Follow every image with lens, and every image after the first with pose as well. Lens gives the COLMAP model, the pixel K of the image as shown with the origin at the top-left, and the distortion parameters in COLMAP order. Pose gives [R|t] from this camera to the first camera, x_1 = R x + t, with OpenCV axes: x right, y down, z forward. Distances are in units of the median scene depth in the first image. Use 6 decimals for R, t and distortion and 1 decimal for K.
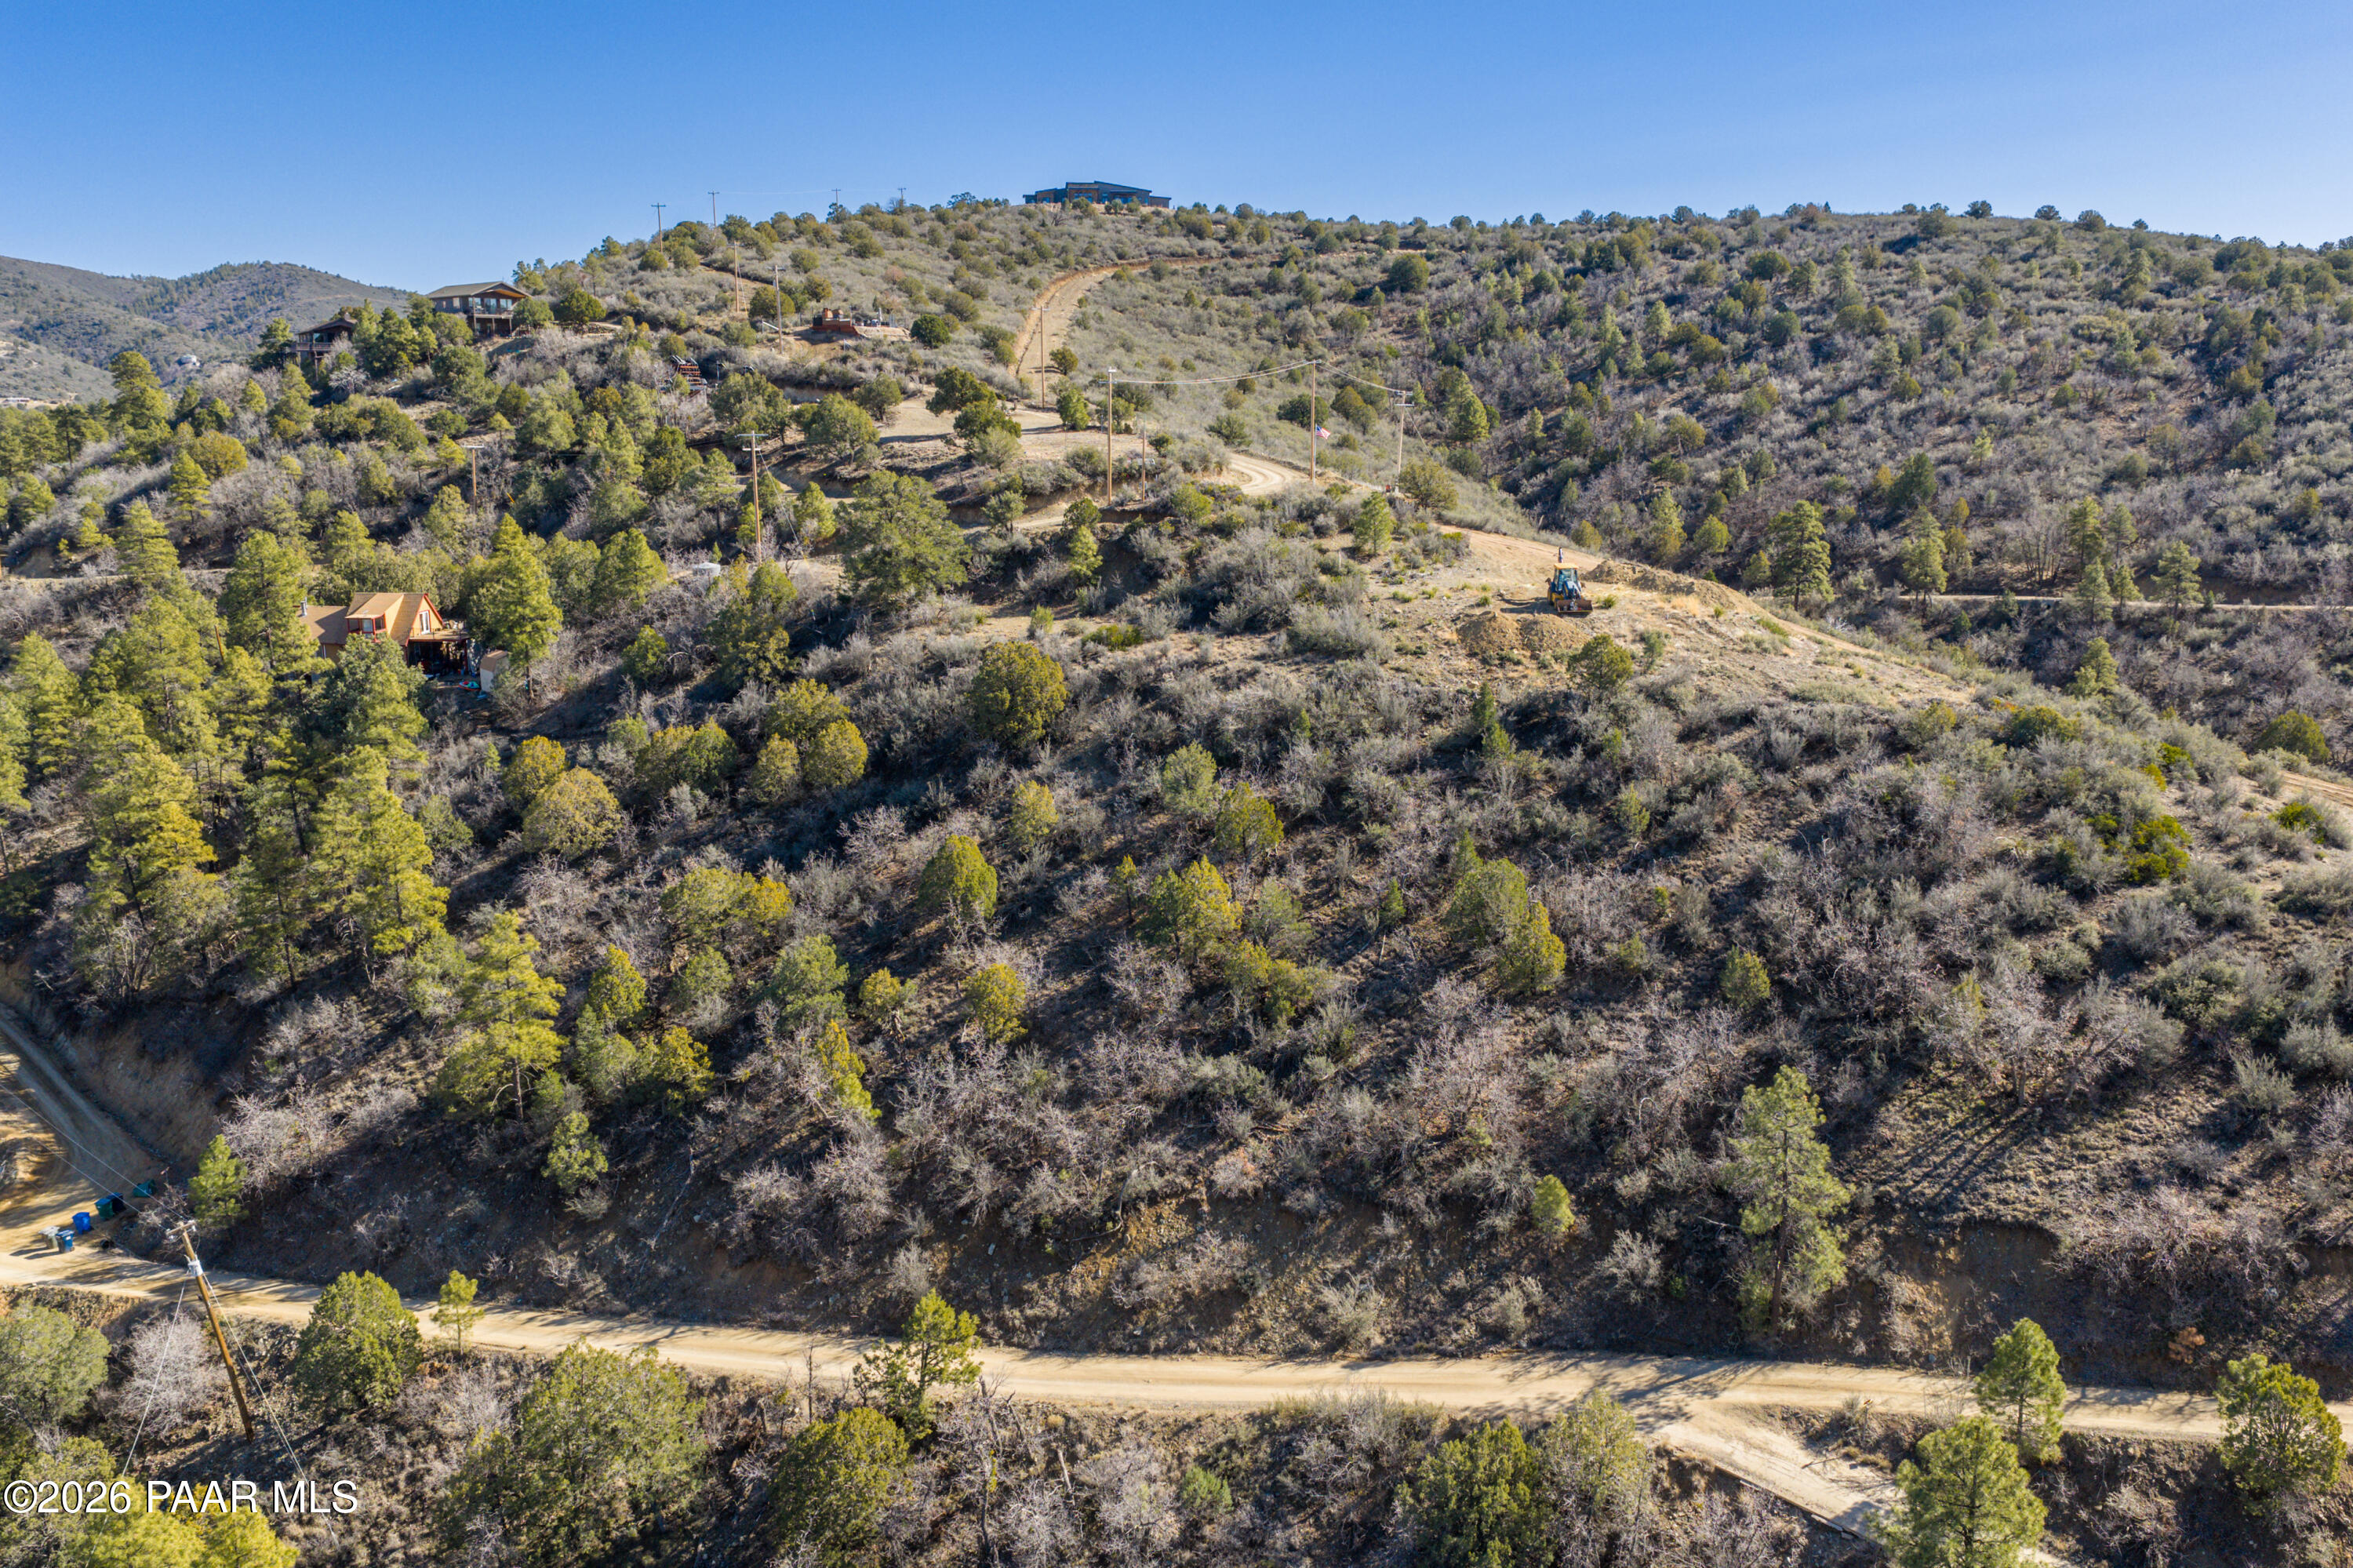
lens RADIAL K [[1940.4, 0, 1171.3], [0, 1940.4, 786.7], [0, 0, 1]] dist [0.024333, -0.050426]
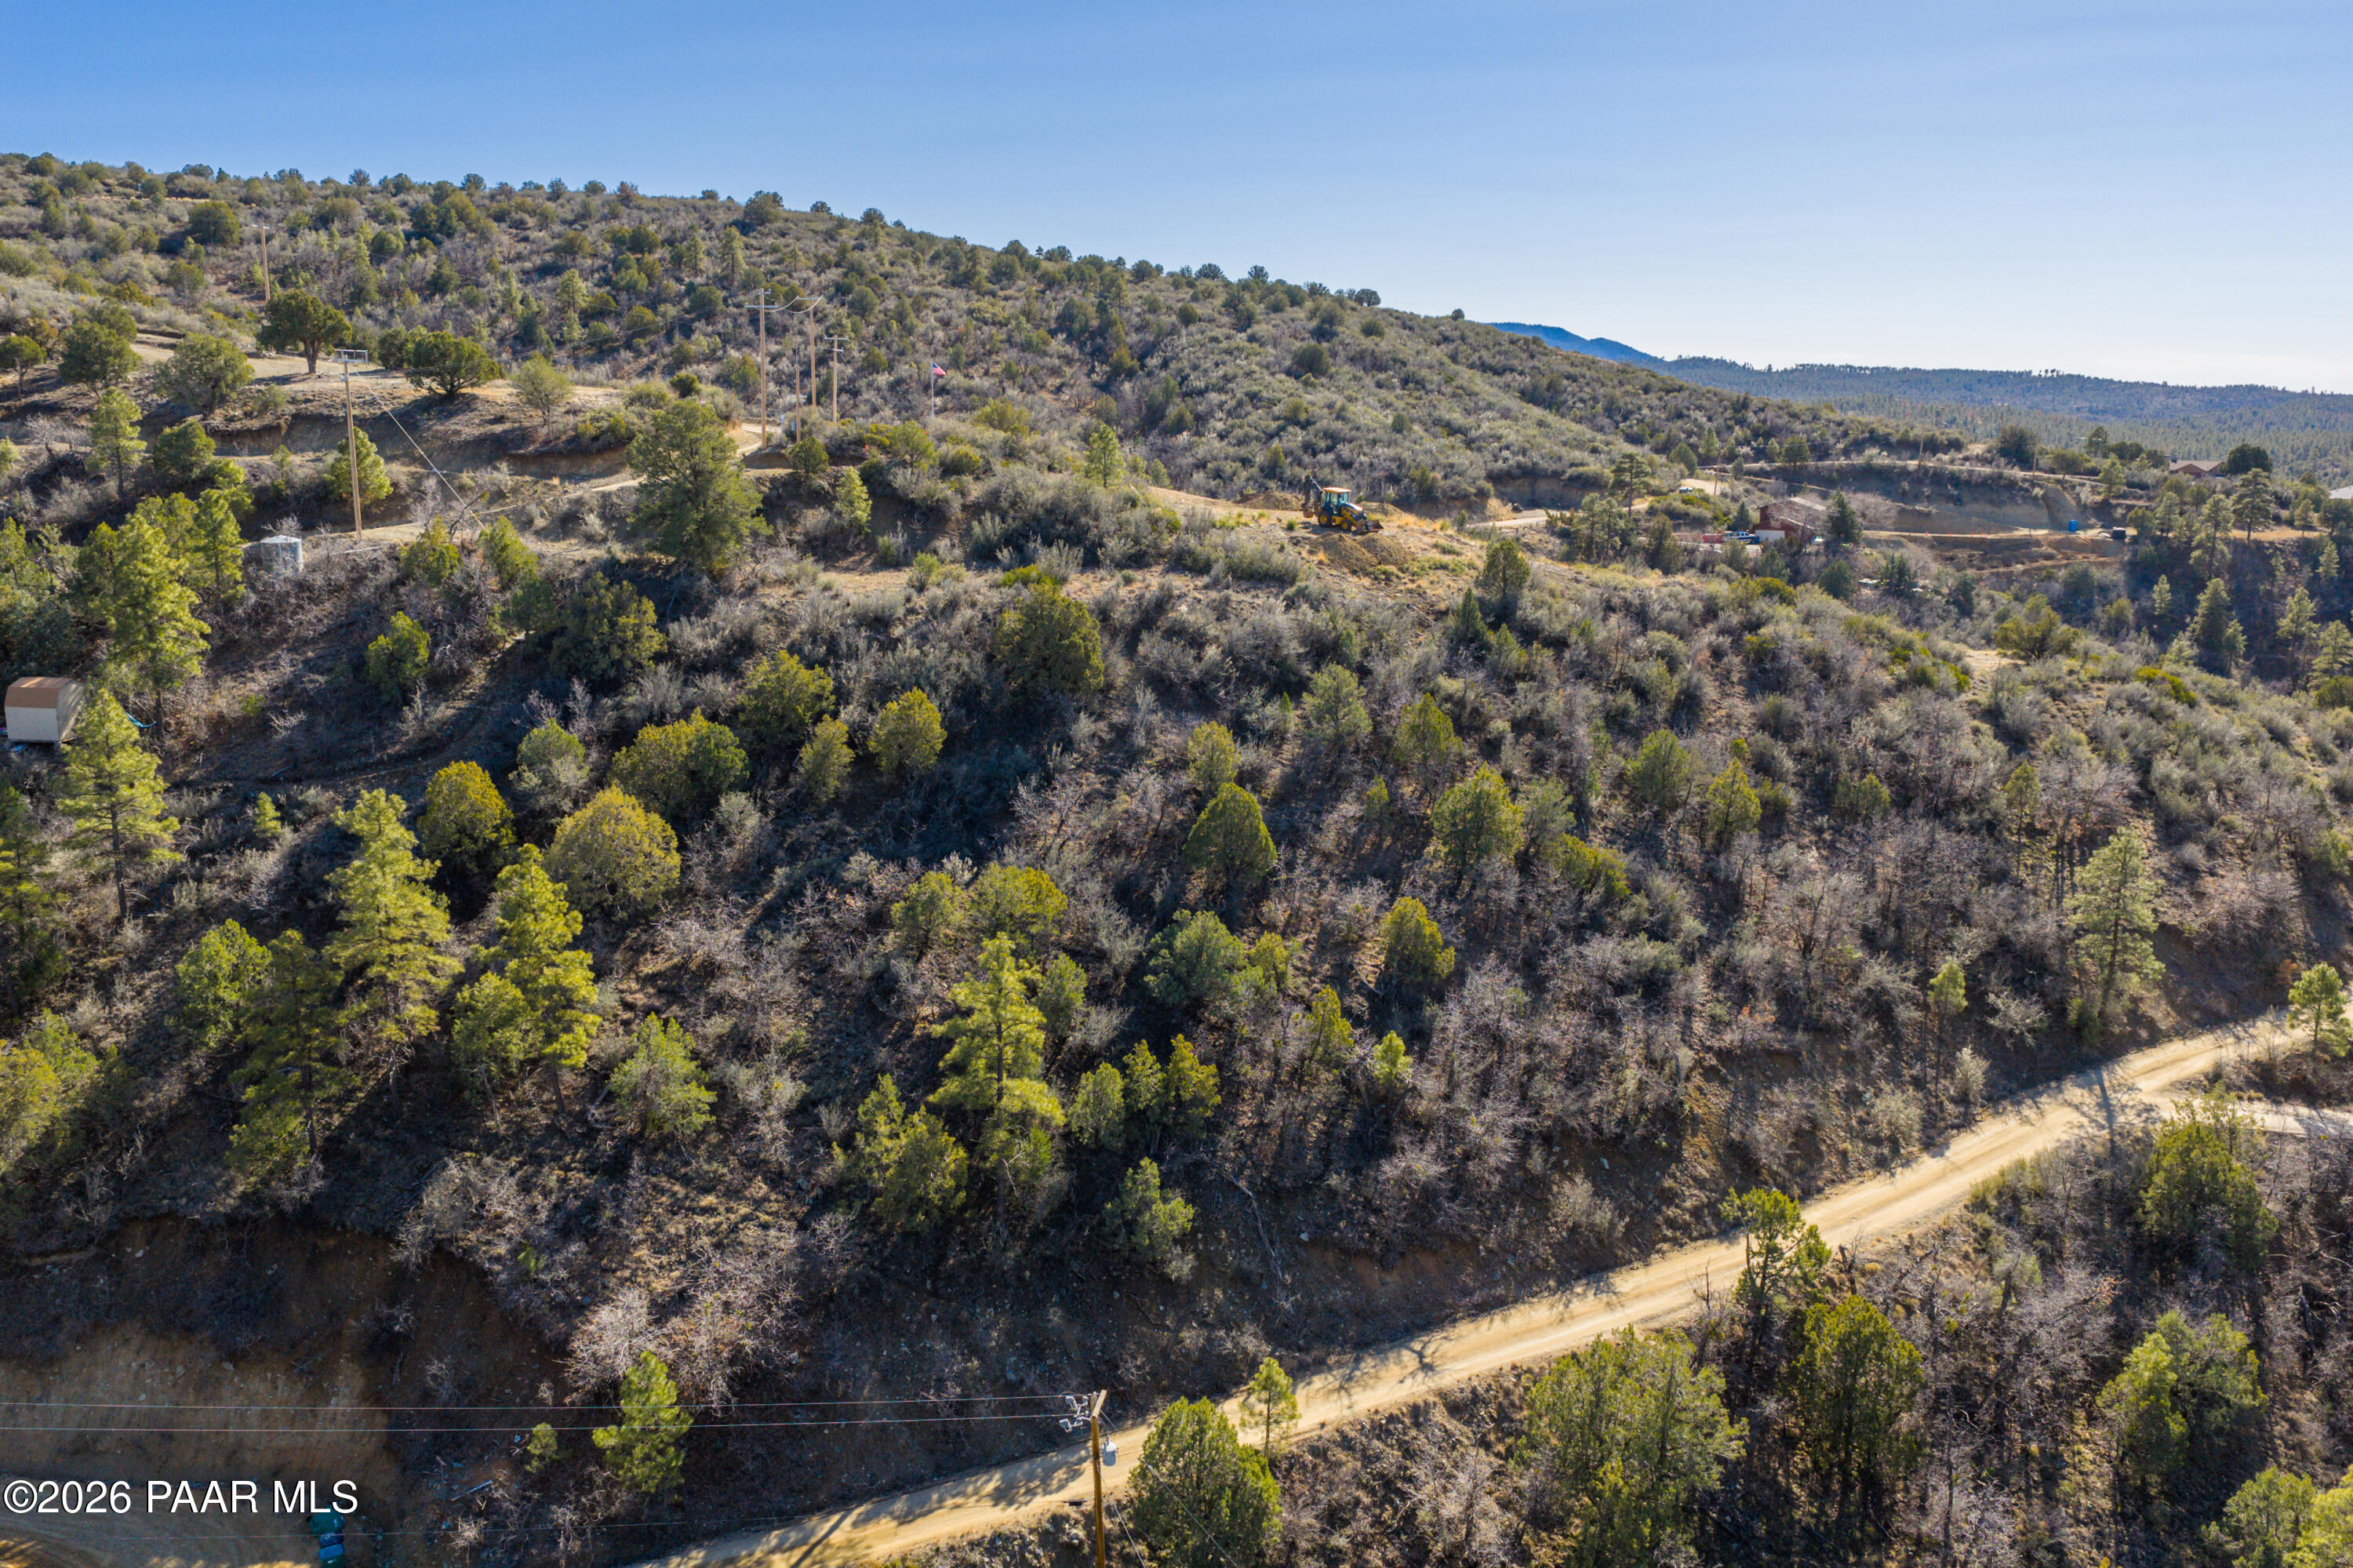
lens RADIAL K [[1940.4, 0, 1176.6], [0, 1940.4, 785.7], [0, 0, 1]] dist [0.024333, -0.050426]
pose [[0.719425, -0.129713, 0.682351, -0.331716], [0.130152, 0.990181, 0.051007, -0.010111], [-0.682267, 0.052114, 0.729243, 0.158879]]
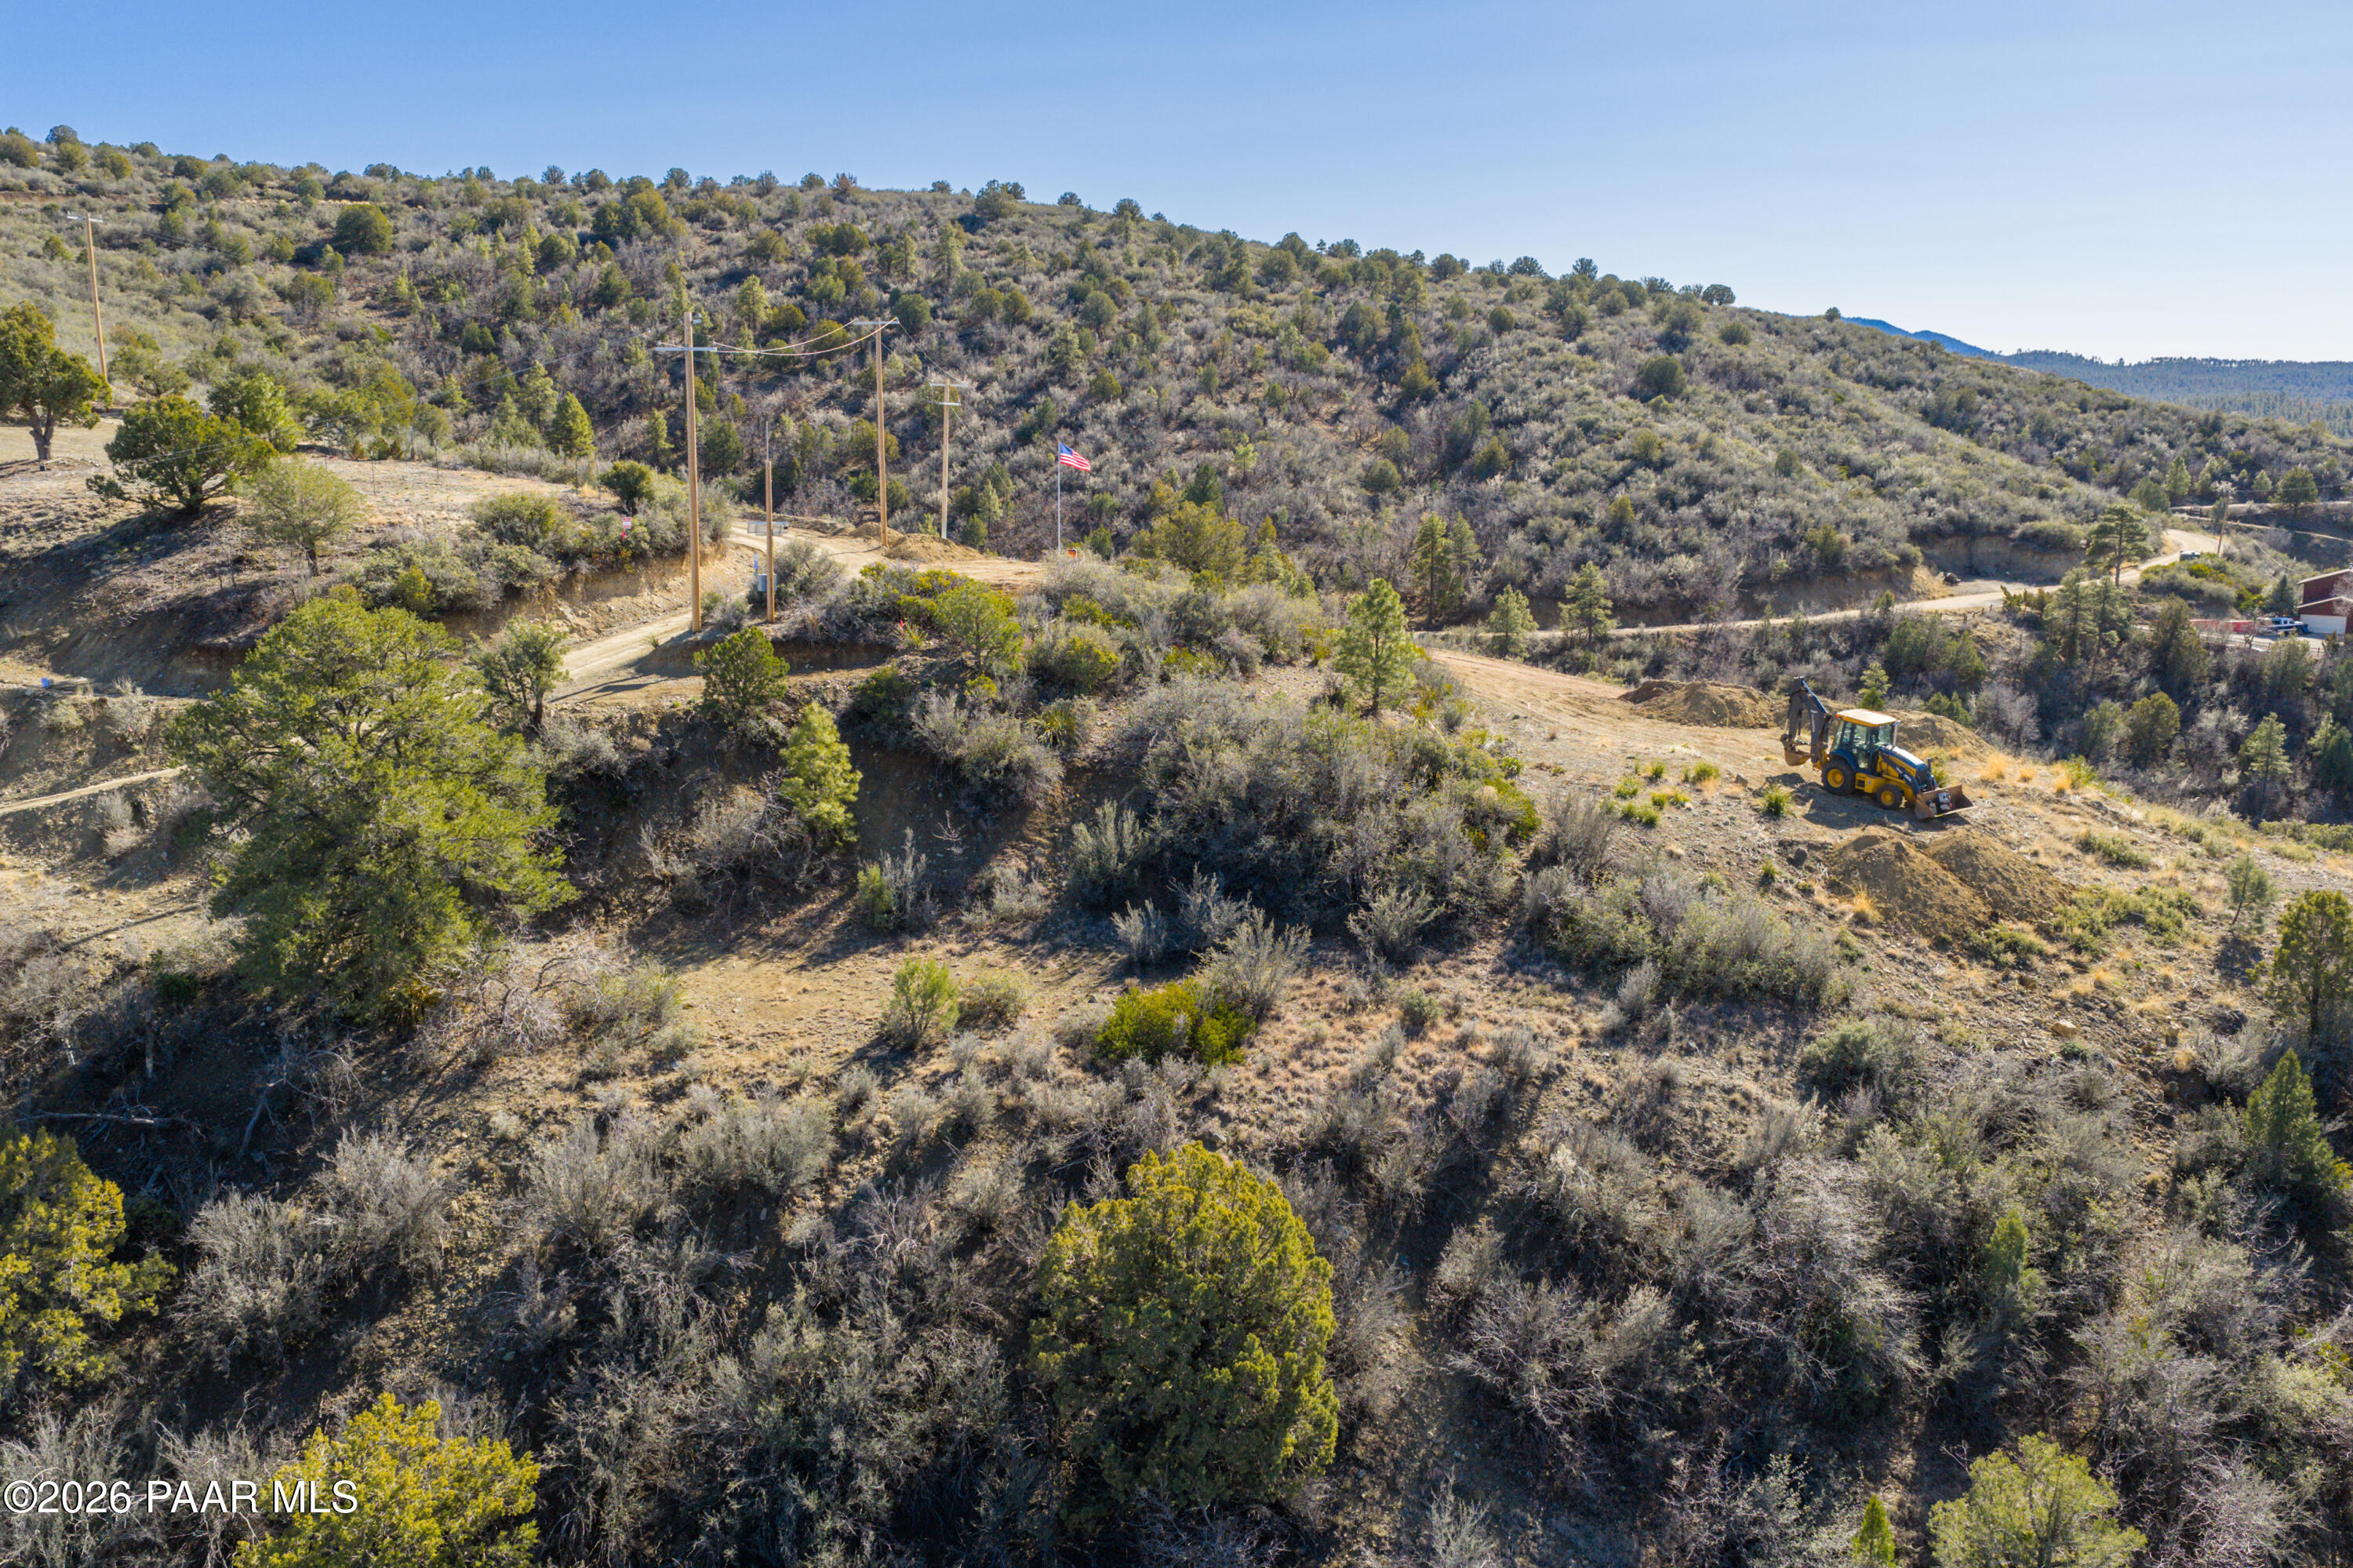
lens RADIAL K [[1940.4, 0, 1182.3], [0, 1940.4, 787.8], [0, 0, 1]] dist [0.024333, -0.050426]
pose [[0.812505, -0.113432, 0.571812, -0.127277], [0.113957, 0.992868, 0.035033, -0.072691], [-0.571707, 0.036698, 0.819636, 0.374580]]
